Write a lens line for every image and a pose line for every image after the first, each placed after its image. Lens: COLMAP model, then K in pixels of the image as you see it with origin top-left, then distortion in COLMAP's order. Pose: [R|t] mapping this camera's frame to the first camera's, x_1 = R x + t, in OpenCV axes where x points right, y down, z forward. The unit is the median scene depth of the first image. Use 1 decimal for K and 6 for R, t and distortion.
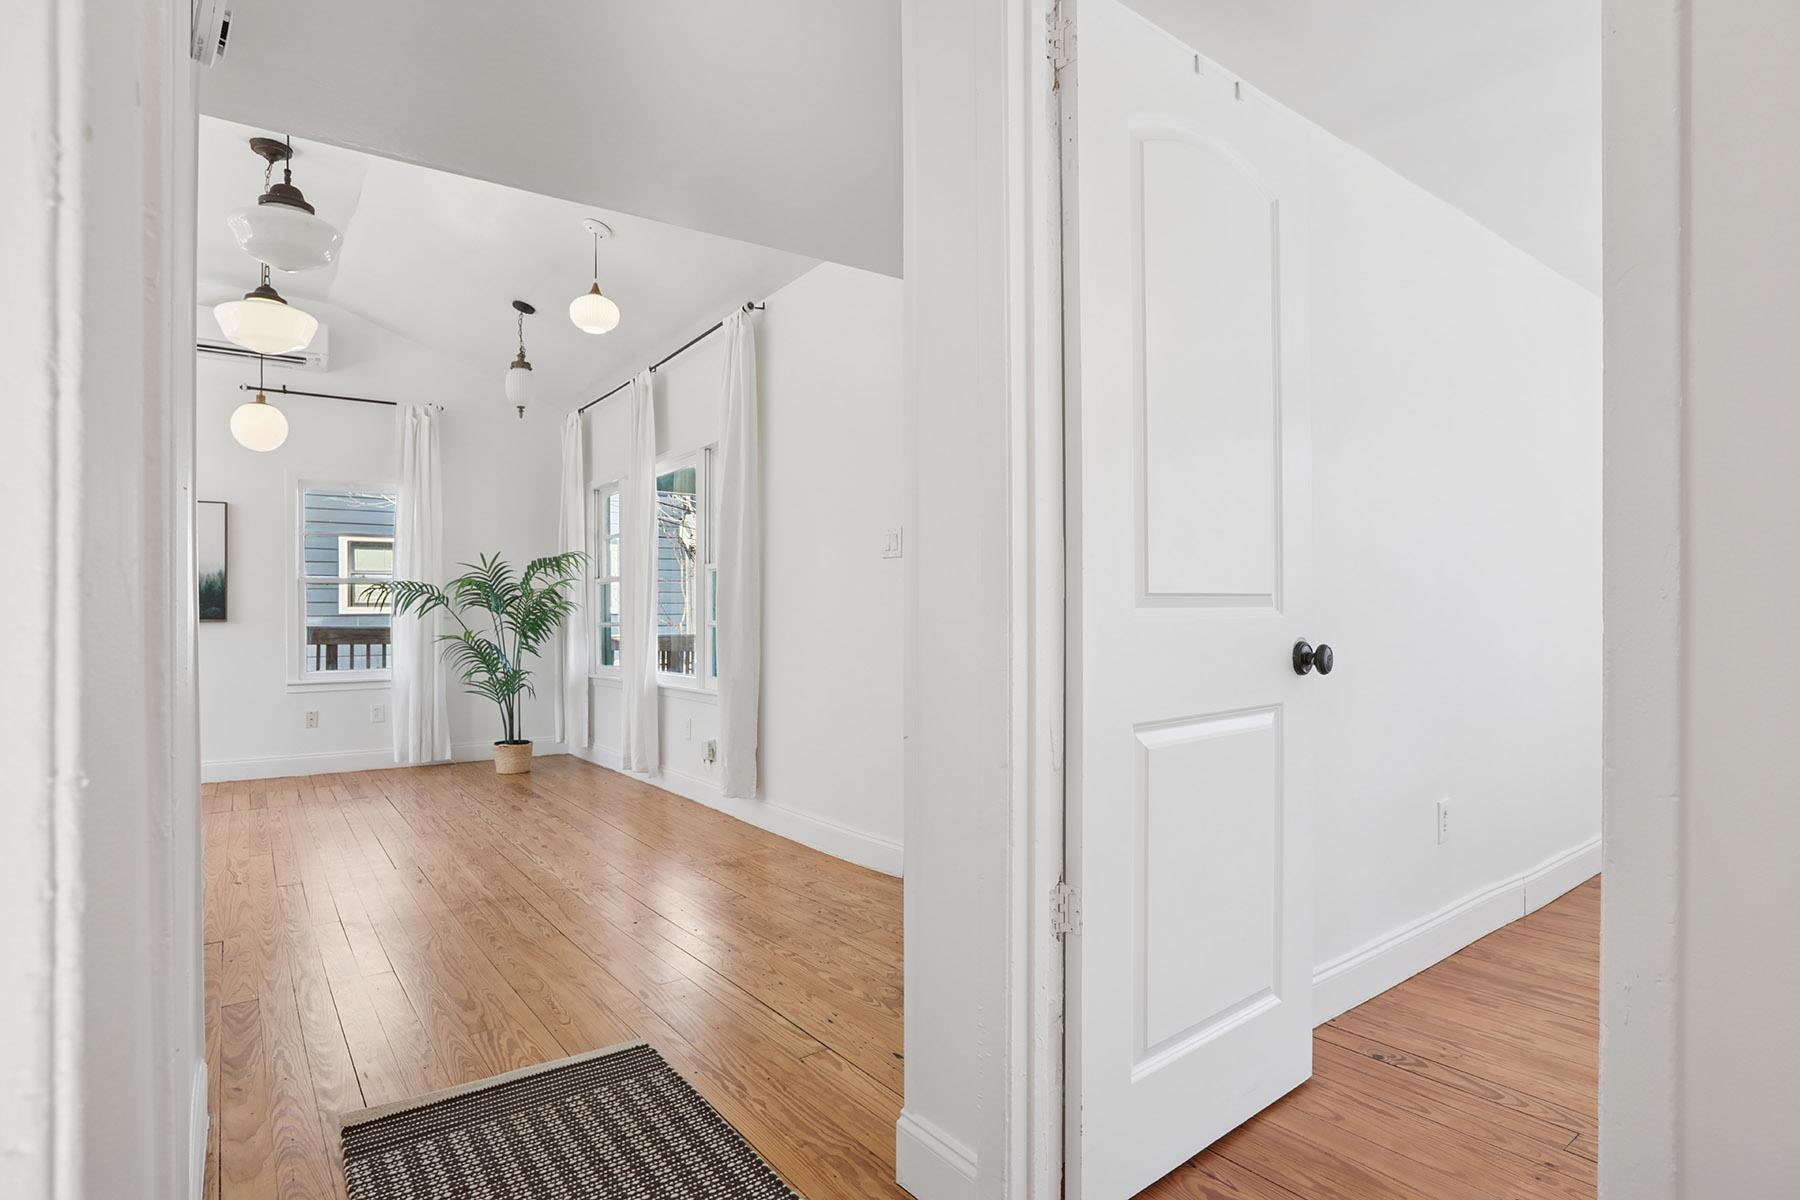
lens RADIAL K [[1010.5, 0, 897.5], [0, 1010.5, 627.0], [0, 0, 1]] dist [-0.001349, -0.000137]
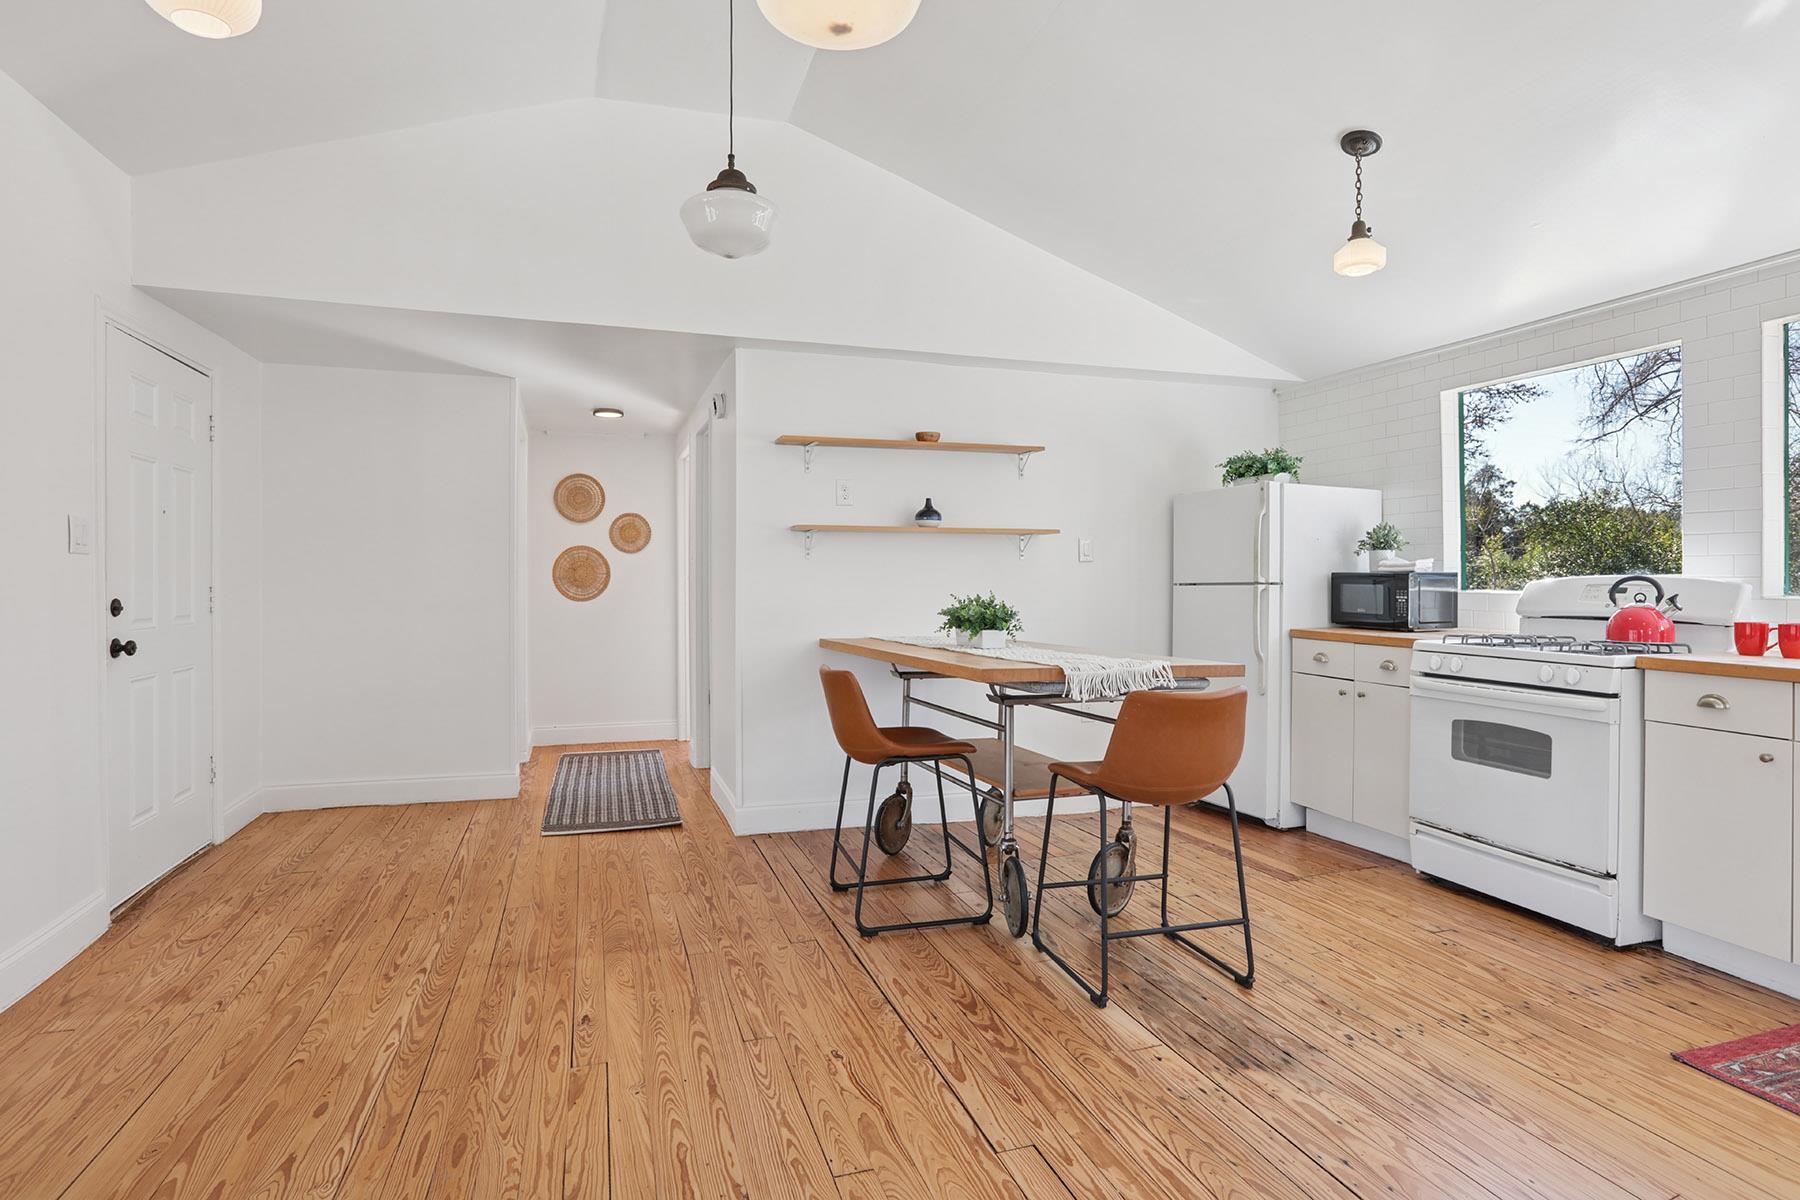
lens RADIAL K [[940.8, 0, 900.0], [0, 940.8, 600.0], [0, 0, 1]] dist [-0.002821, -0.000570]
pose [[-0.965072, 0.005069, 0.261934, -0.952307], [0.010561, 0.999753, 0.019562, -0.048238], [-0.261770, 0.021645, -0.964887, 1.746522]]
